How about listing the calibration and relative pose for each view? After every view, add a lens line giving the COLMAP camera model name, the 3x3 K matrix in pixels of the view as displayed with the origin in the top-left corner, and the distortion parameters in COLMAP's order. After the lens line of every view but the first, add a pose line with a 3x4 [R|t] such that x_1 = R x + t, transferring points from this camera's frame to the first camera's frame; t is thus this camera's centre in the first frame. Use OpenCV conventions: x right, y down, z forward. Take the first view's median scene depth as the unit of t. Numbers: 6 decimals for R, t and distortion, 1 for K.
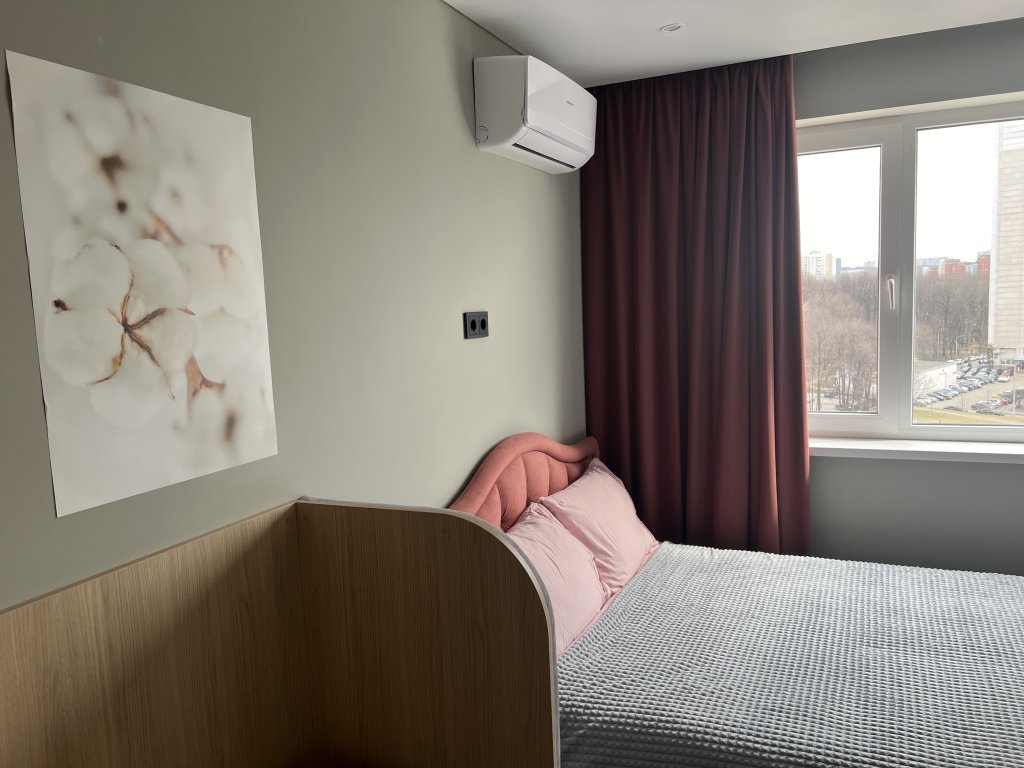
lens RADIAL K [[774.6, 0, 517.2], [0, 774.6, 388.8], [0, 0, 1]] dist [0.039617, -0.017270]
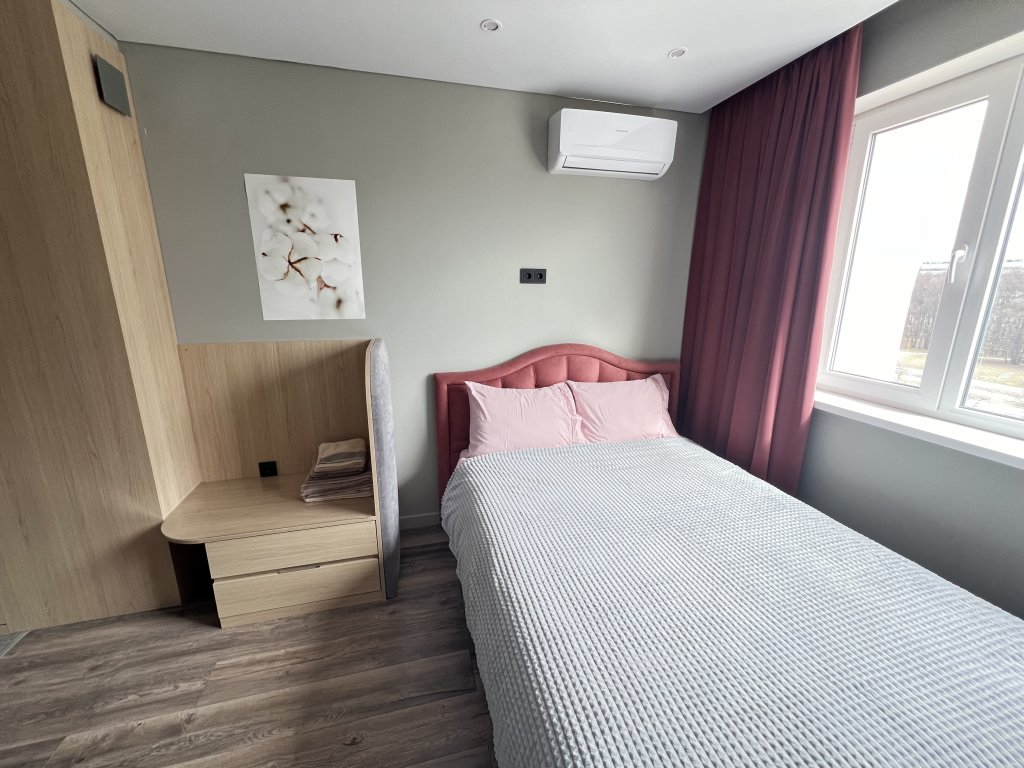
lens RADIAL K [[413.0, 0, 514.8], [0, 413.0, 381.8], [0, 0, 1]] dist [-0.004025, 0.000560]
pose [[0.625950, 0.222511, -0.747446, 1.197091], [-0.119433, 0.974477, 0.190078, -0.034191], [0.770663, -0.029710, 0.636549, 0.578423]]
